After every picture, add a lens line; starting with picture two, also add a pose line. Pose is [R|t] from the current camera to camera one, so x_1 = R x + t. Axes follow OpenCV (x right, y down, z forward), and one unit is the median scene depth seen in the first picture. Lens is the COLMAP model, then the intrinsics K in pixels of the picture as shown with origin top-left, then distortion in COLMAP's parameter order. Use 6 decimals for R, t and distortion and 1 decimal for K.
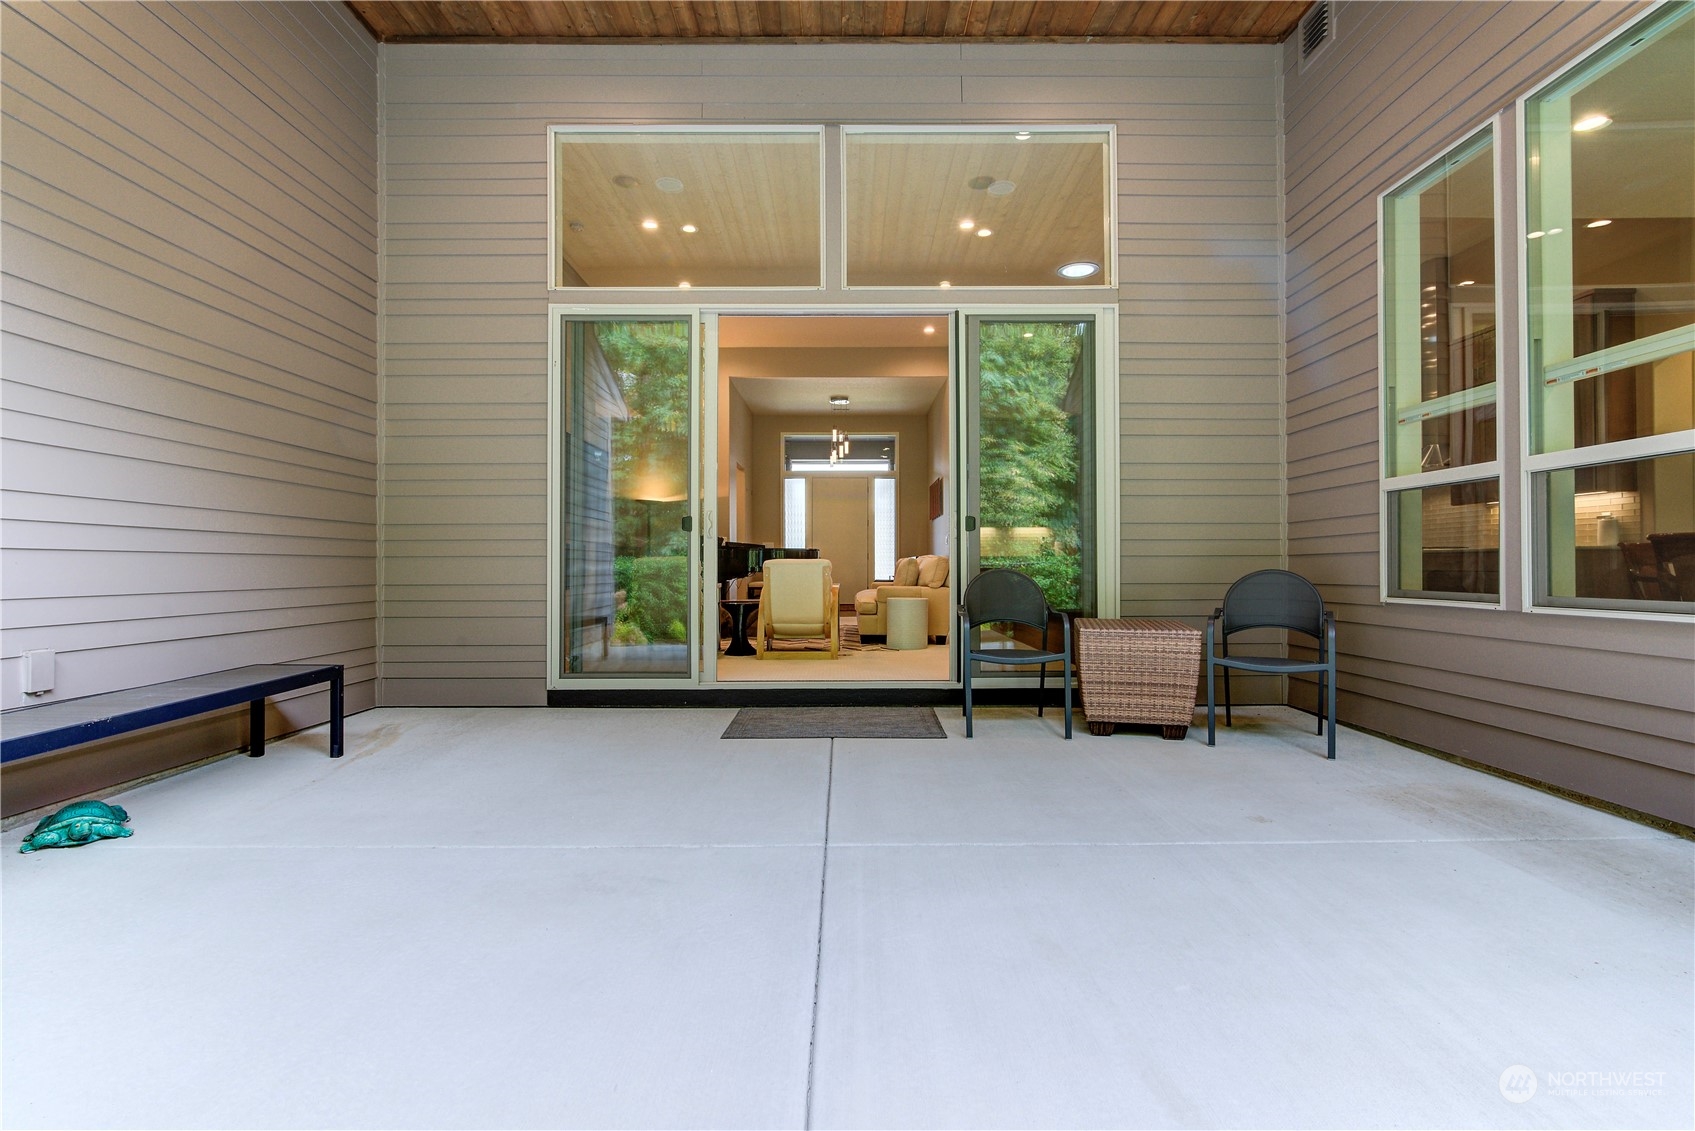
lens RADIAL K [[765.5, 0, 855.9], [0, 765.5, 555.8], [0, 0, 1]] dist [-0.001595, -0.000241]
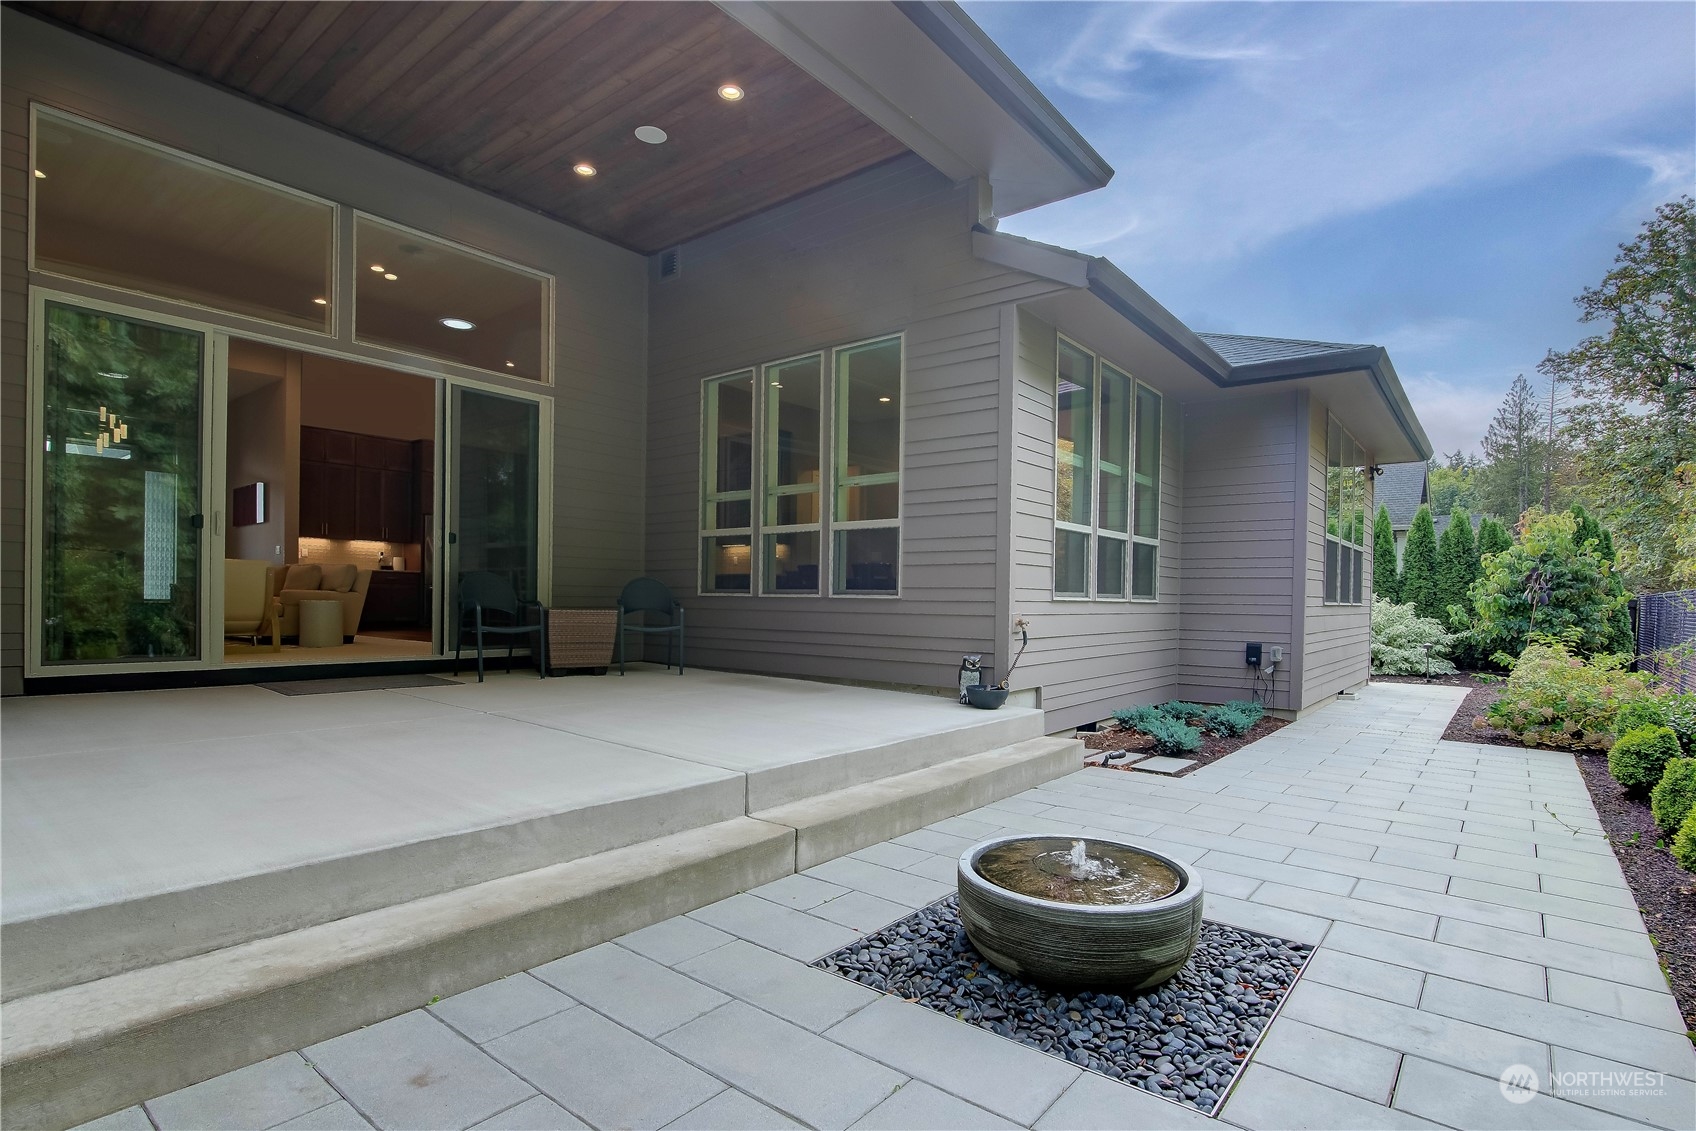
lens RADIAL K [[840.5, 0, 846.2], [0, 840.5, 604.5], [0, 0, 1]] dist [-0.003355, -0.000624]
pose [[0.638693, 0.006621, 0.769433, -0.639684], [-0.024973, 0.999615, 0.012128, 0.046027], [-0.769056, -0.026961, 0.638612, -0.573382]]
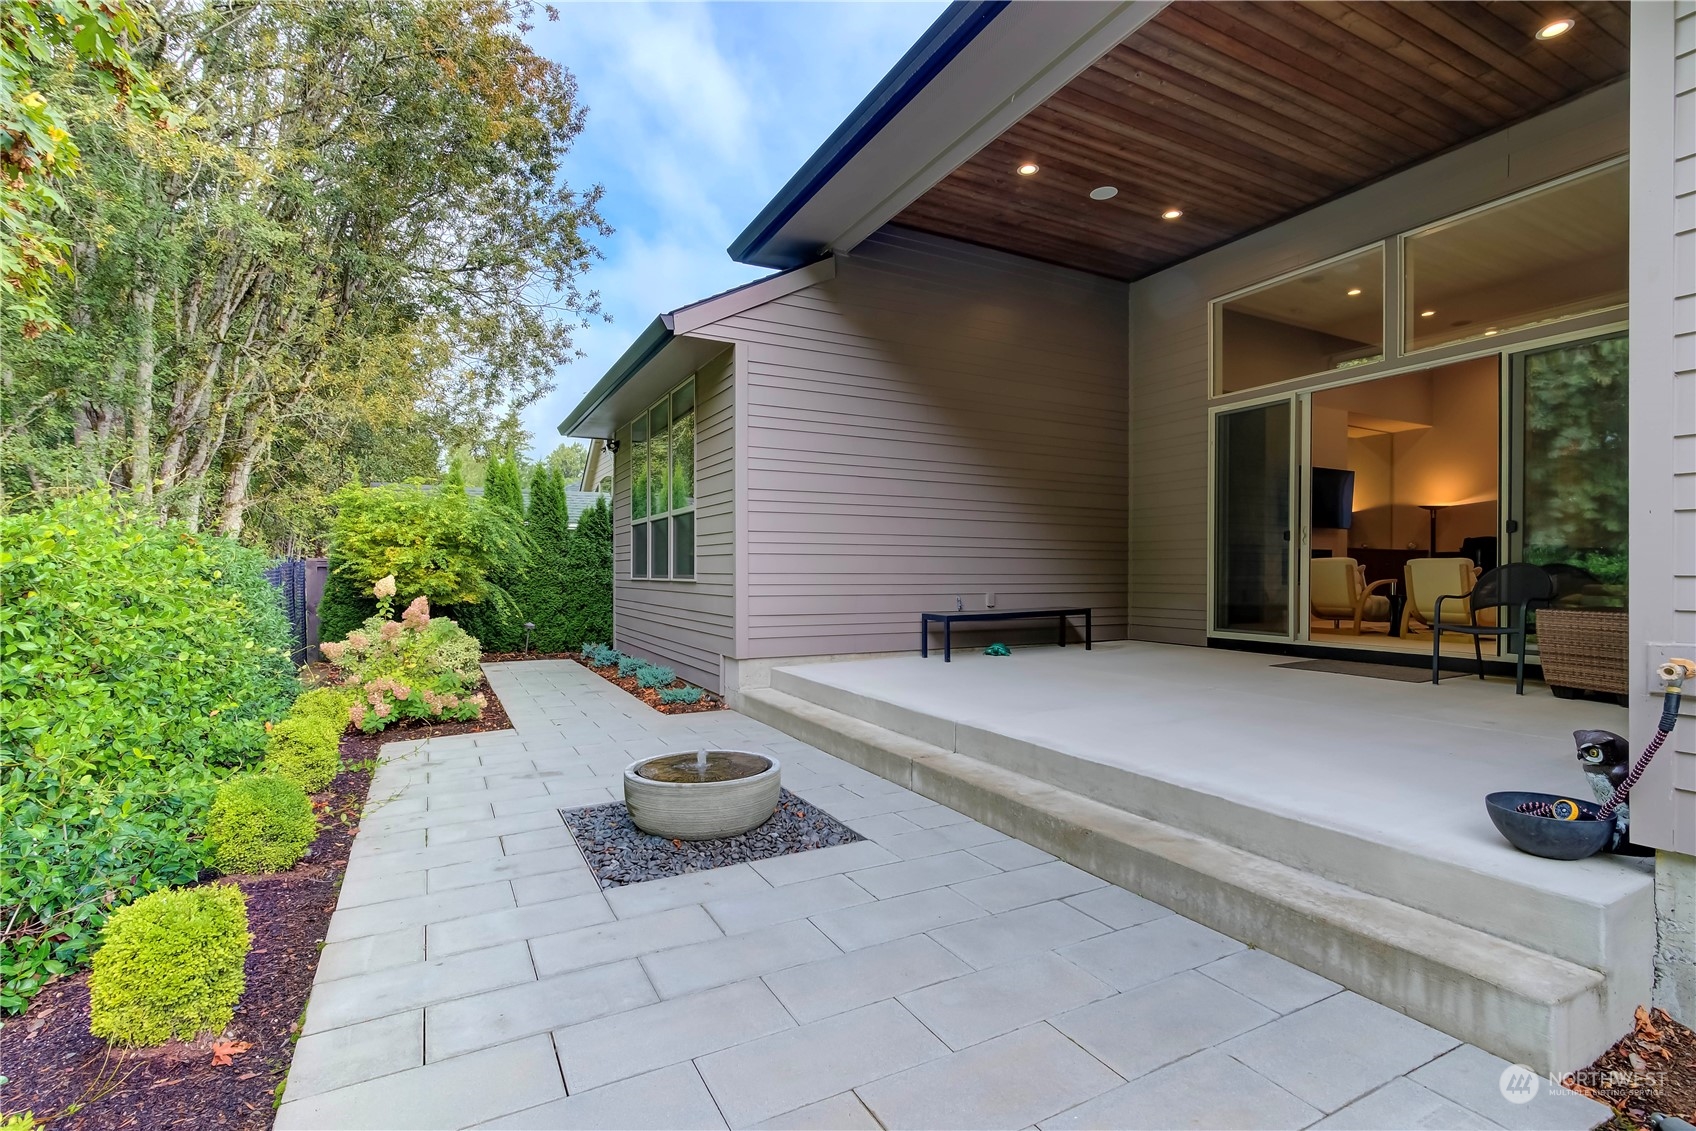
lens RADIAL K [[788.9, 0, 848.0], [0, 788.9, 565.5], [0, 0, 1]] dist [-0.001706, -0.000083]
pose [[0.461237, -0.004216, -0.887267, 0.886018], [0.005215, 0.999984, -0.002040, 0.018502], [0.887261, -0.003686, 0.461252, -0.580451]]
